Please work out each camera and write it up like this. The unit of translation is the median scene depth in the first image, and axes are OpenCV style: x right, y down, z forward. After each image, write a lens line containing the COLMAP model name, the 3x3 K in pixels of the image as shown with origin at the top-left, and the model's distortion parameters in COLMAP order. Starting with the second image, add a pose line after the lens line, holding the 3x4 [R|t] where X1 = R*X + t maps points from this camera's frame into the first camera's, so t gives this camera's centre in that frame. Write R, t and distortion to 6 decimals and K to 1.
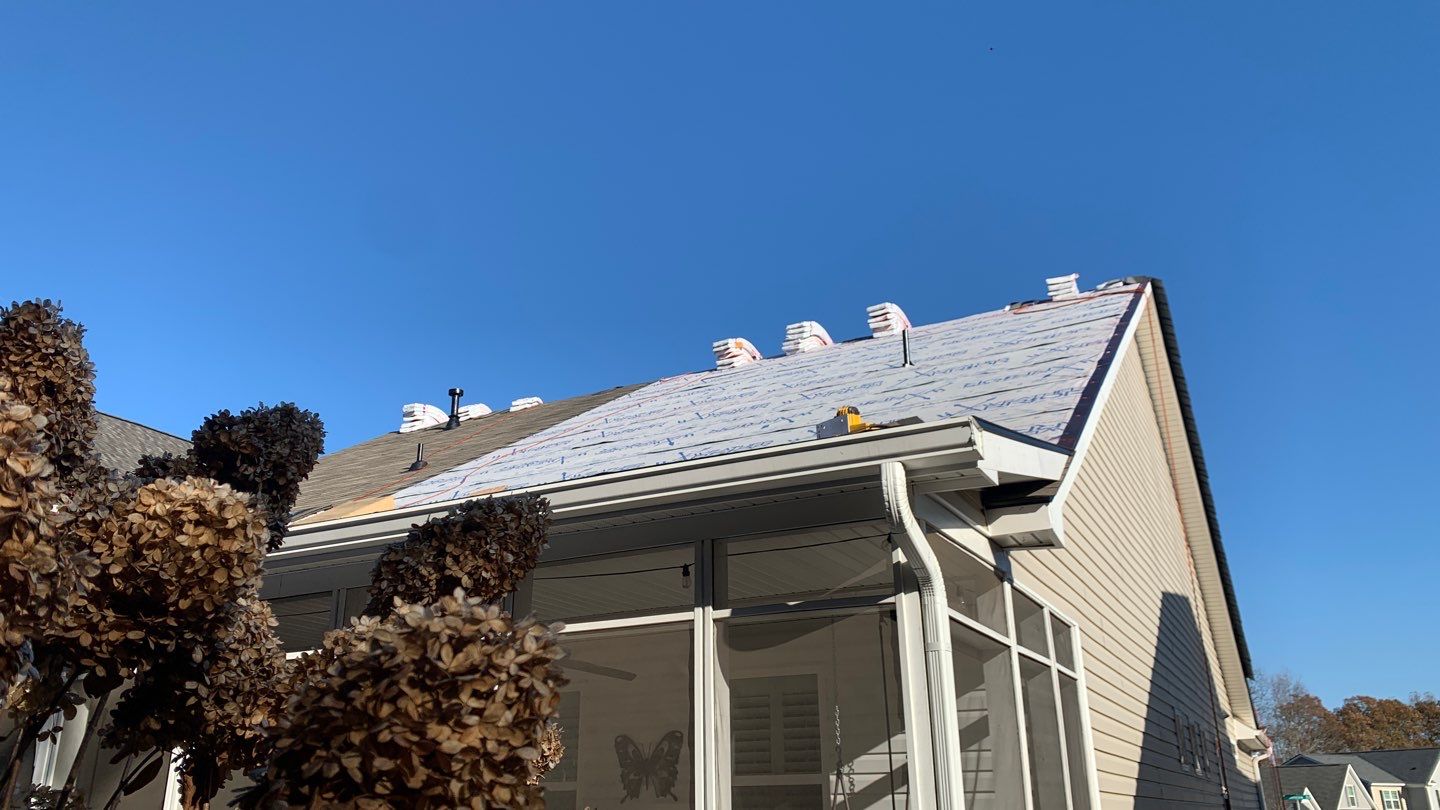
lens RADIAL K [[1086.9, 0, 721.5], [0, 1086.9, 401.7], [0, 0, 1]] dist [0.008815, 0.002250]
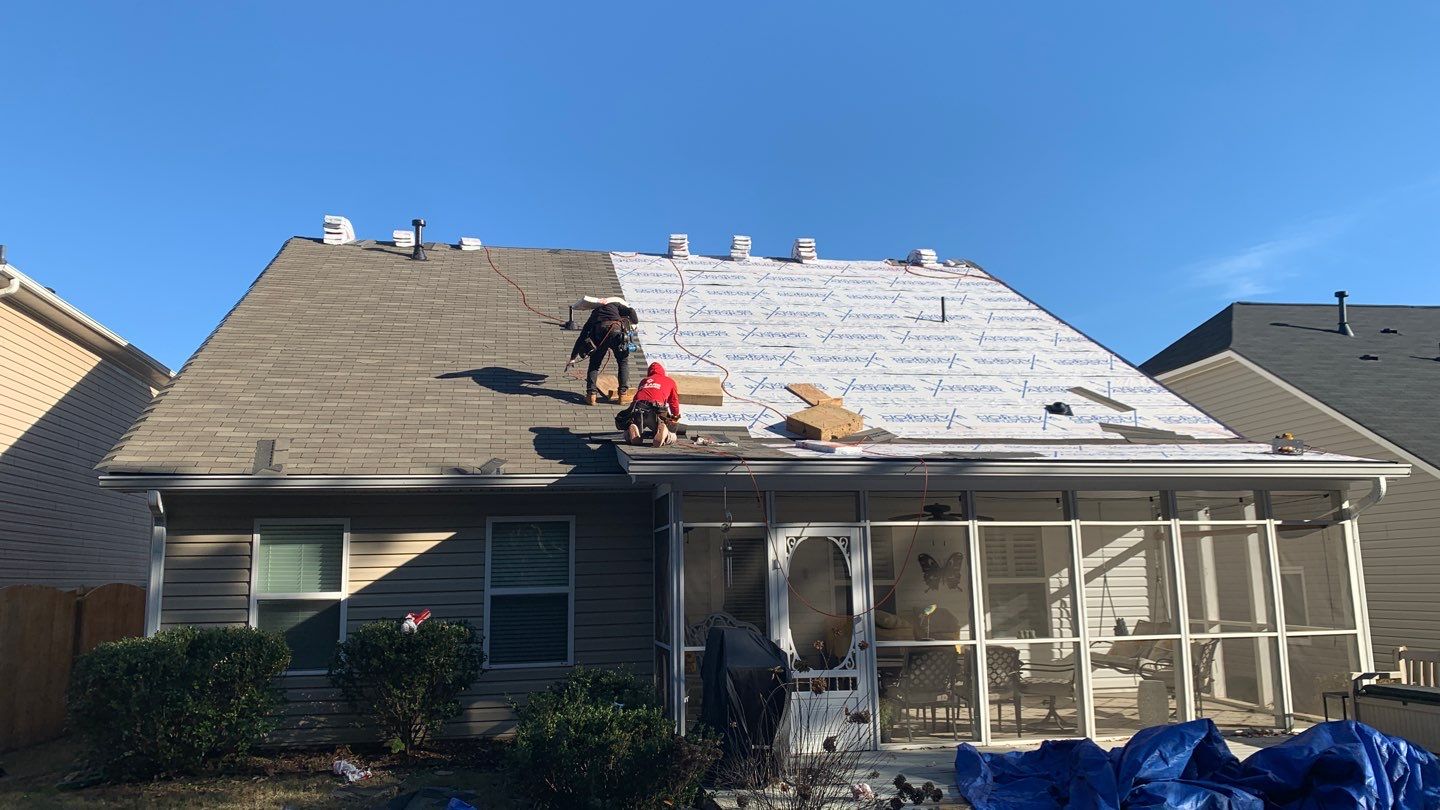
lens RADIAL K [[1086.9, 0, 722.3], [0, 1086.9, 408.1], [0, 0, 1]] dist [0.008815, 0.002250]
pose [[0.800207, 0.095610, 0.592053, -0.766102], [-0.207190, 0.970499, 0.123309, -0.031398], [-0.562797, -0.221340, 0.796410, -0.065173]]
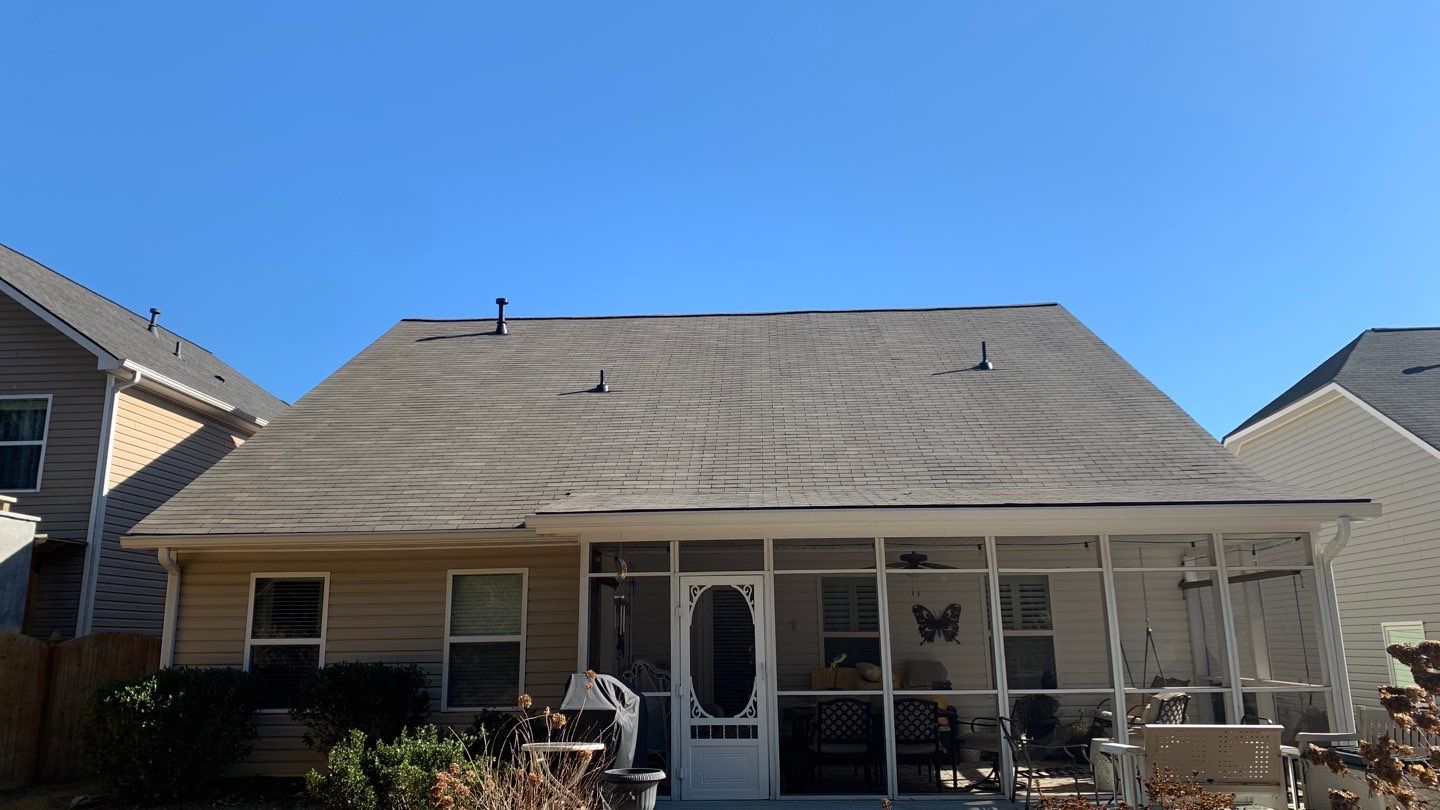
lens RADIAL K [[1086.9, 0, 719.9], [0, 1086.9, 405.4], [0, 0, 1]] dist [0.008815, 0.002250]
pose [[0.912972, 0.093222, 0.397229, -0.590060], [-0.146867, 0.983377, 0.106771, -0.070132], [-0.380672, -0.155819, 0.911487, -0.193796]]
